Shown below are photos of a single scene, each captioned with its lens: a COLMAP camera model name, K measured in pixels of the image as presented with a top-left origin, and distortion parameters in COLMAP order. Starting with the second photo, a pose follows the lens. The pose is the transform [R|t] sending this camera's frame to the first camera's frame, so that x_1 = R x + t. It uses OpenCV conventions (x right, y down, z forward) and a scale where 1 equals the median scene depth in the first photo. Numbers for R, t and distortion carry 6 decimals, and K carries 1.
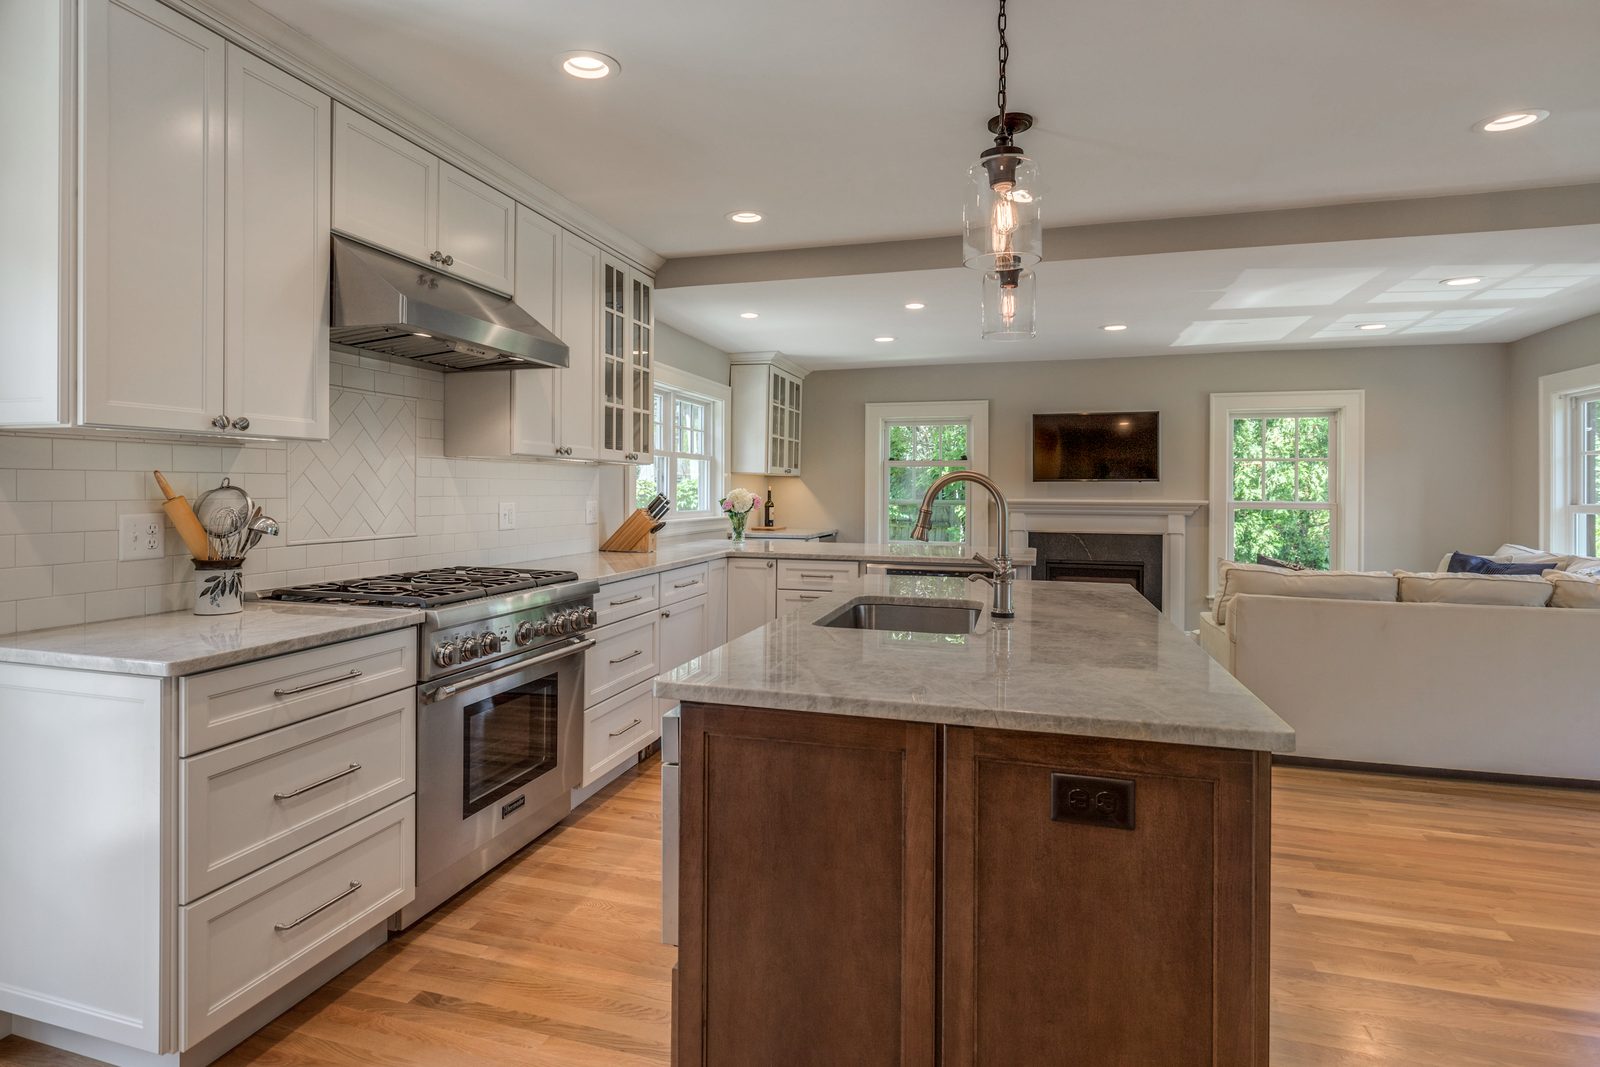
lens RADIAL K [[856.1, 0, 767.4], [0, 856.1, 492.2], [0, 0, 1]] dist [-0.000387, -0.000535]
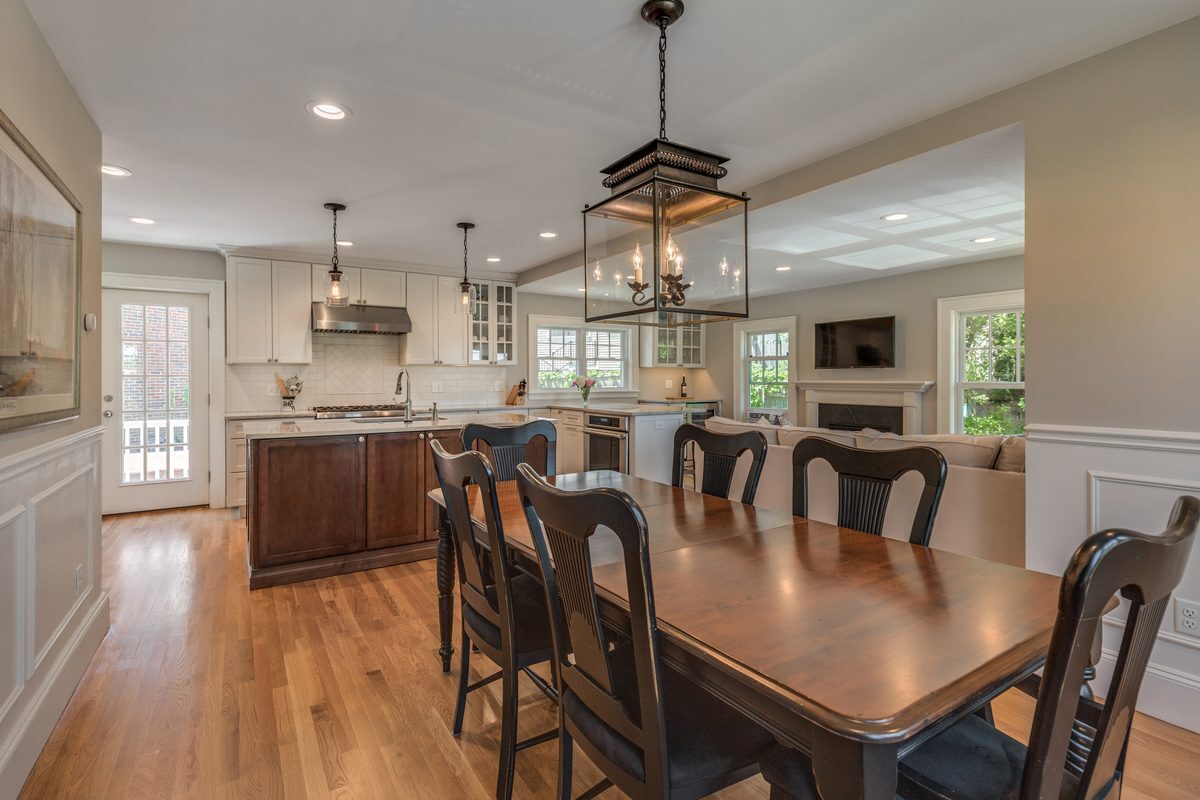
lens RADIAL K [[562.0, 0, 579.4], [0, 562.0, 377.3], [0, 0, 1]] dist [0.003149, 0.000032]
pose [[0.751564, -0.007519, -0.659618, 0.835760], [0.005271, 0.999972, -0.005394, 0.006506], [0.659640, 0.000577, 0.751582, 0.004824]]
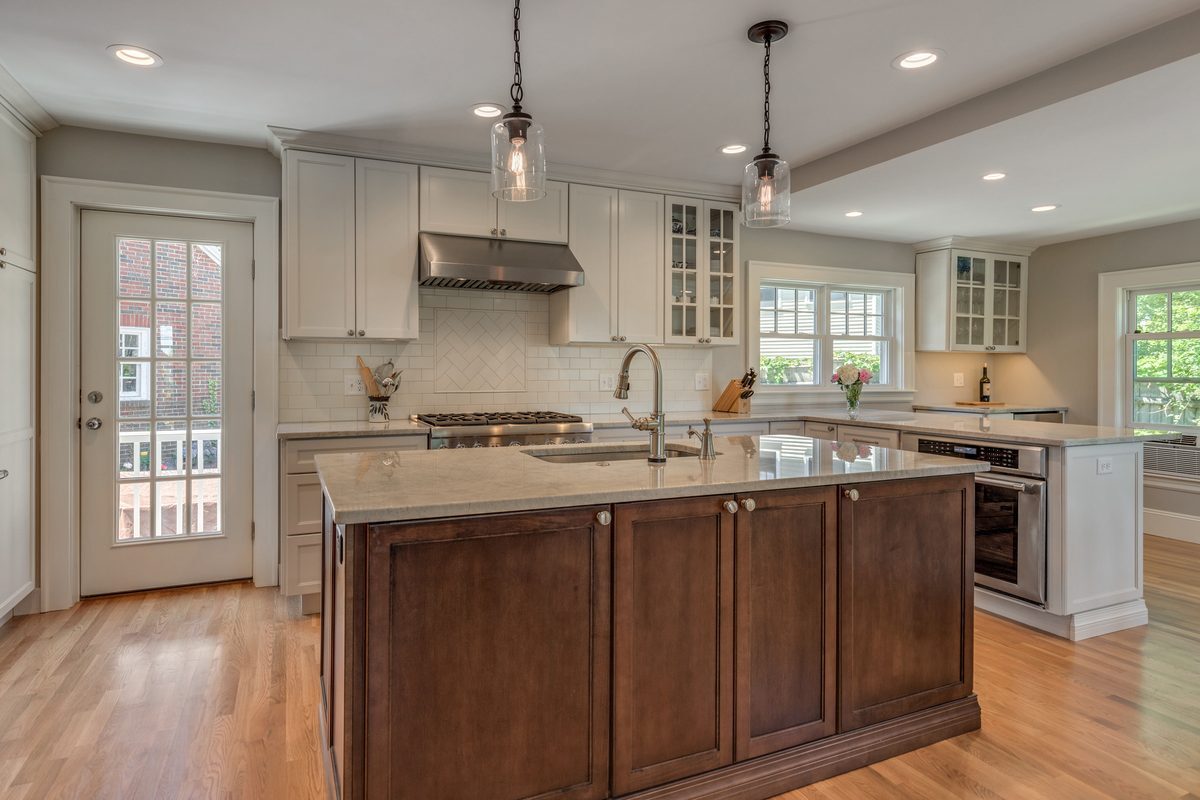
lens RADIAL K [[667.3, 0, 567.7], [0, 667.3, 369.0], [0, 0, 1]] dist [0.001398, -0.000076]
pose [[0.646140, -0.002604, -0.763215, 0.412472], [-0.001969, 0.999985, -0.005079, 0.007469], [0.763216, 0.004785, 0.646125, 0.126404]]
